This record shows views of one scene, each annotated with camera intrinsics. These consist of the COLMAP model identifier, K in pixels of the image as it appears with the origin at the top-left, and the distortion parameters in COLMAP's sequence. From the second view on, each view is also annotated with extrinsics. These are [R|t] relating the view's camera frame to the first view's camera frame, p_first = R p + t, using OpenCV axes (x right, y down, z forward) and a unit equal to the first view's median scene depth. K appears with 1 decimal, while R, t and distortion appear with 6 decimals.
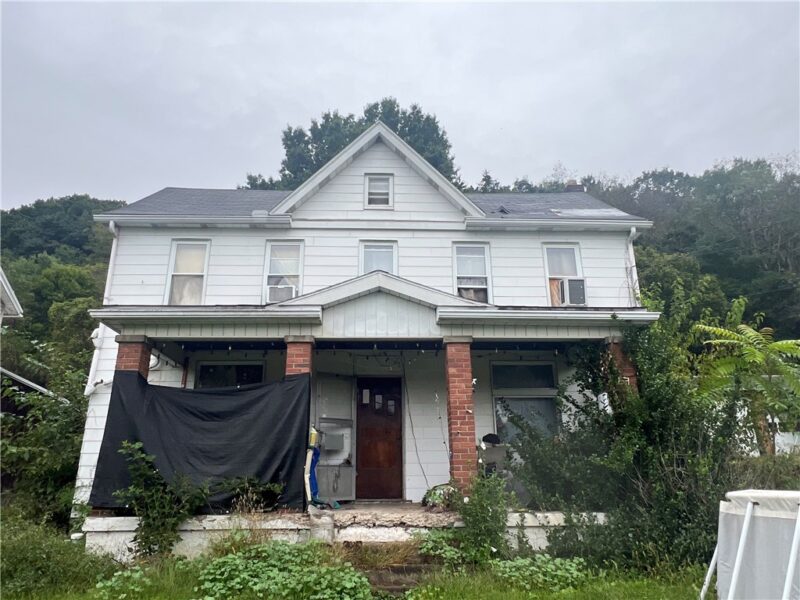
lens RADIAL K [[523.3, 0, 394.9], [0, 523.3, 307.0], [0, 0, 1]] dist [-0.001639, -0.002269]
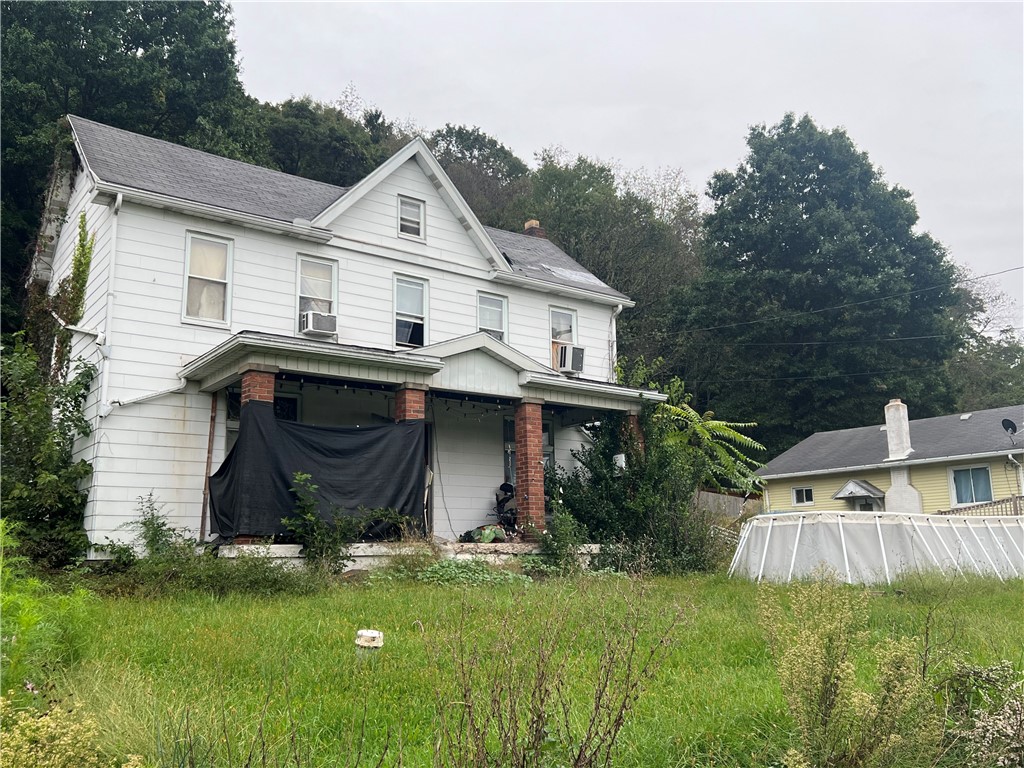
lens RADIAL K [[900.2, 0, 515.2], [0, 900.2, 398.7], [0, 0, 1]] dist [0.052712, -0.002747]
pose [[0.817572, 0.096923, 0.567610, -0.827699], [-0.162574, 0.984482, 0.066061, -0.052486], [-0.552399, -0.146288, 0.820643, -0.477749]]
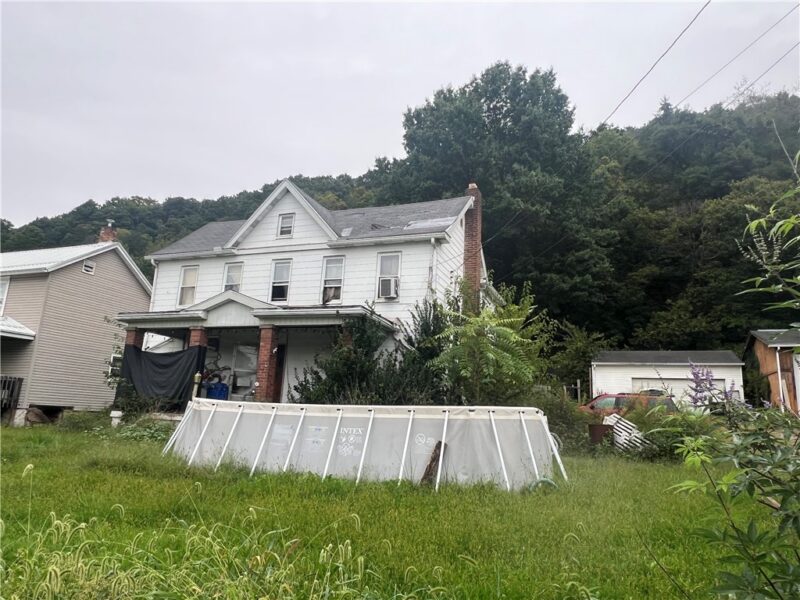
lens RADIAL K [[542.9, 0, 404.8], [0, 542.9, 302.2], [0, 0, 1]] dist [-0.004741, -0.000779]
pose [[0.920834, -0.032409, -0.388605, 1.025489], [0.065533, 0.995229, 0.072284, -0.098652], [0.384408, -0.092028, 0.918565, -0.414628]]
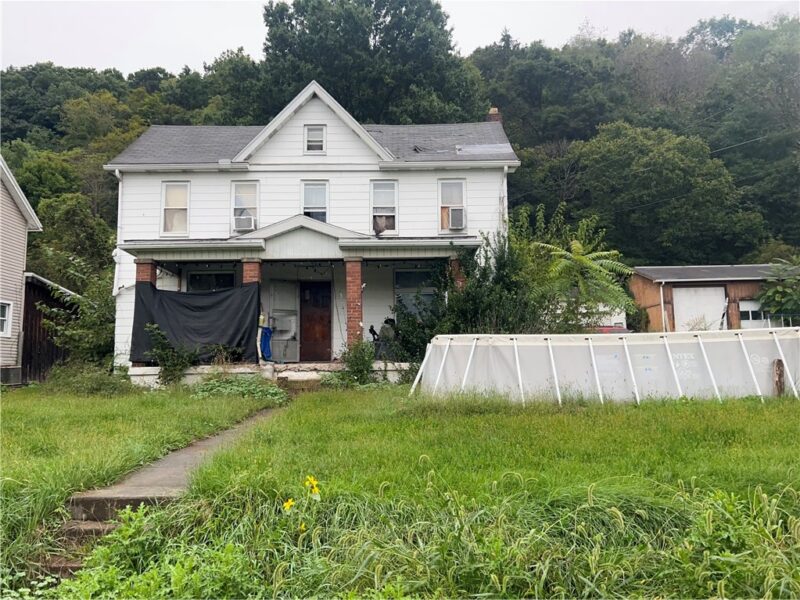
lens RADIAL K [[599.2, 0, 400.0], [0, 599.2, 300.0], [0, 0, 1]] dist [0.065518, -0.078269]
pose [[0.999411, -0.010527, -0.032673, 0.253821], [0.016539, 0.981724, 0.189588, -0.122317], [0.030081, -0.190017, 0.981320, -0.613368]]
